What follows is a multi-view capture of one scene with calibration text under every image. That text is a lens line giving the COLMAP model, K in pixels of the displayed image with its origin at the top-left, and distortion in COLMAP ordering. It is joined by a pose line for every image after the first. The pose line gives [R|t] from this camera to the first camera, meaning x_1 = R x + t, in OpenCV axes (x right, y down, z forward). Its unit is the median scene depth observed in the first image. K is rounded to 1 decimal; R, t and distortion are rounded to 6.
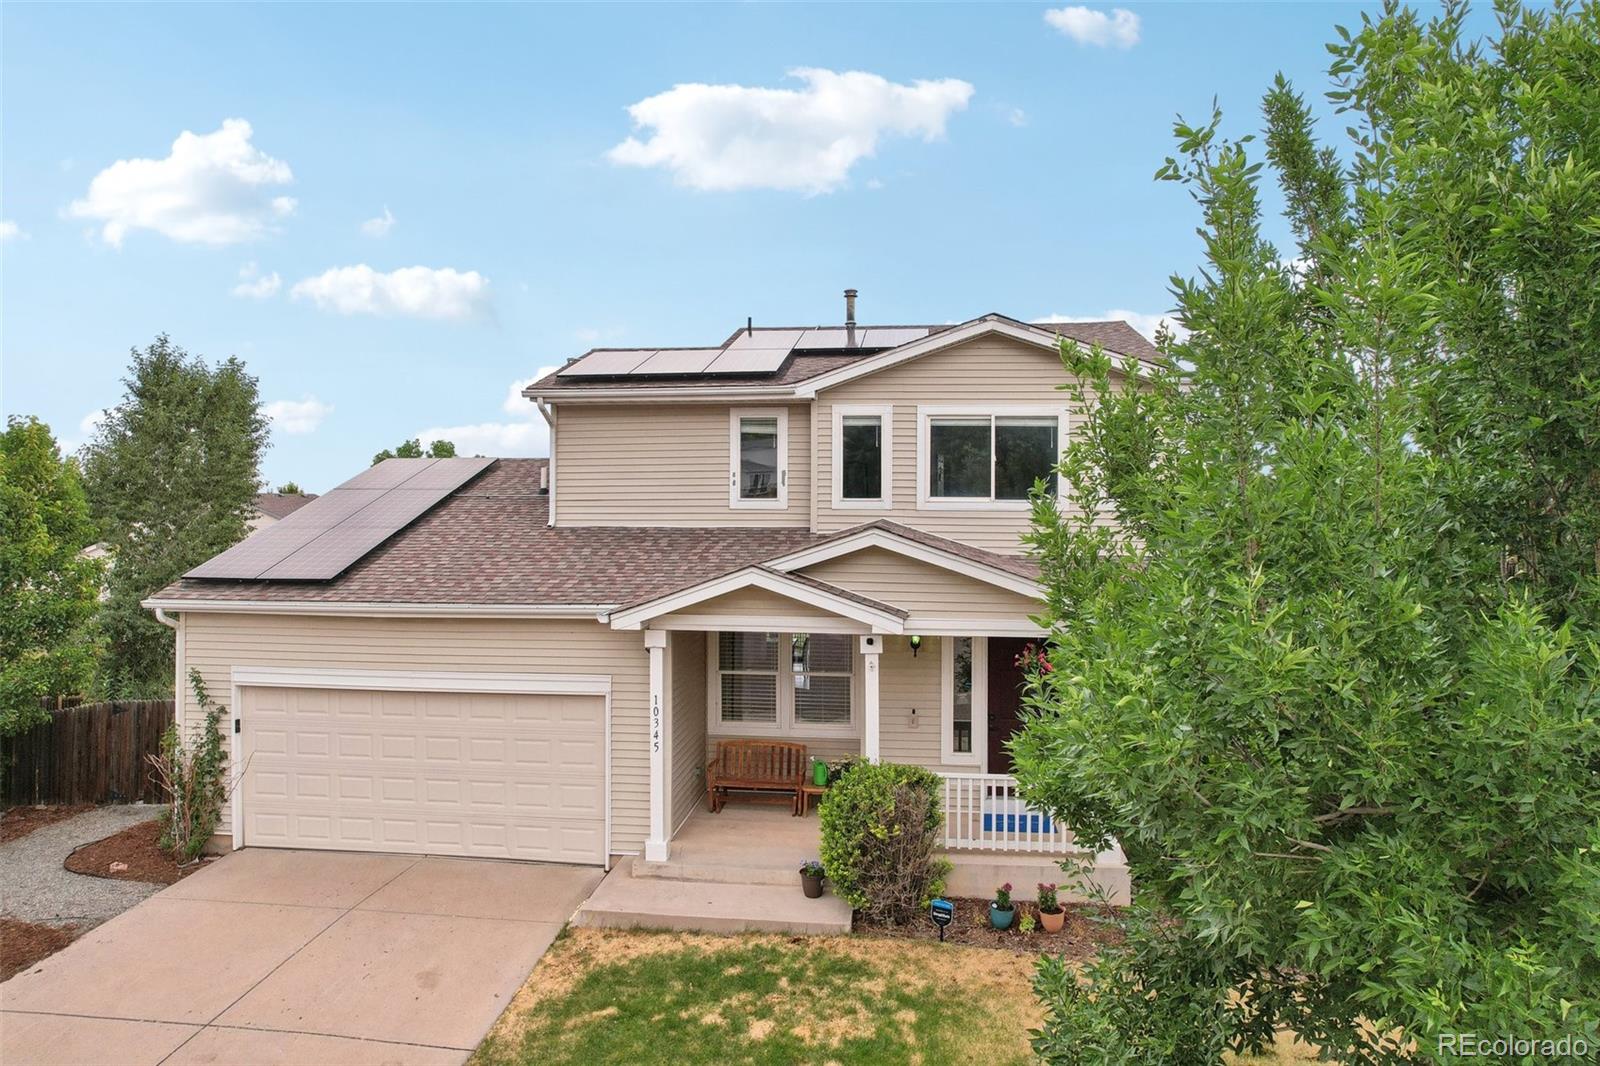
lens RADIAL K [[1019.4, 0, 808.1], [0, 1019.4, 522.8], [0, 0, 1]] dist [-0.049427, 0.033554]
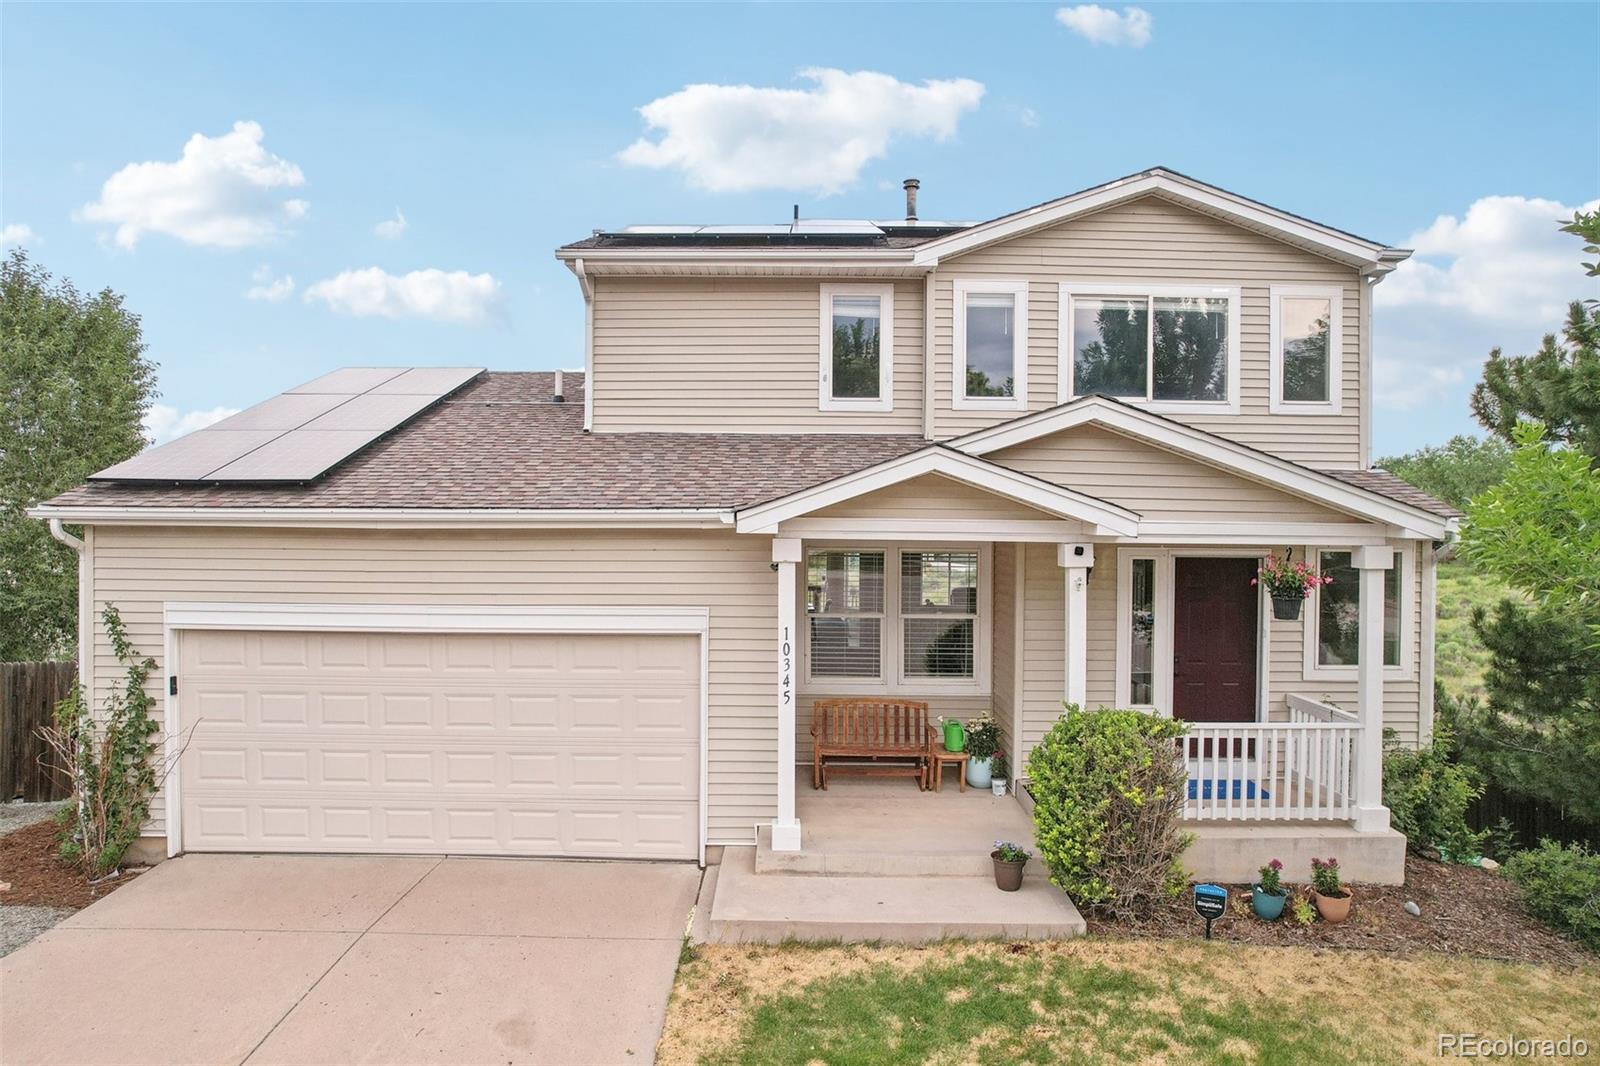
lens RADIAL K [[1019.4, 0, 816.7], [0, 1019.4, 550.2], [0, 0, 1]] dist [-0.049427, 0.033554]
pose [[0.993766, 0.000797, 0.111479, -0.192515], [-0.003227, 0.999761, 0.021615, 0.089281], [-0.111436, -0.021840, 0.993532, 0.241026]]
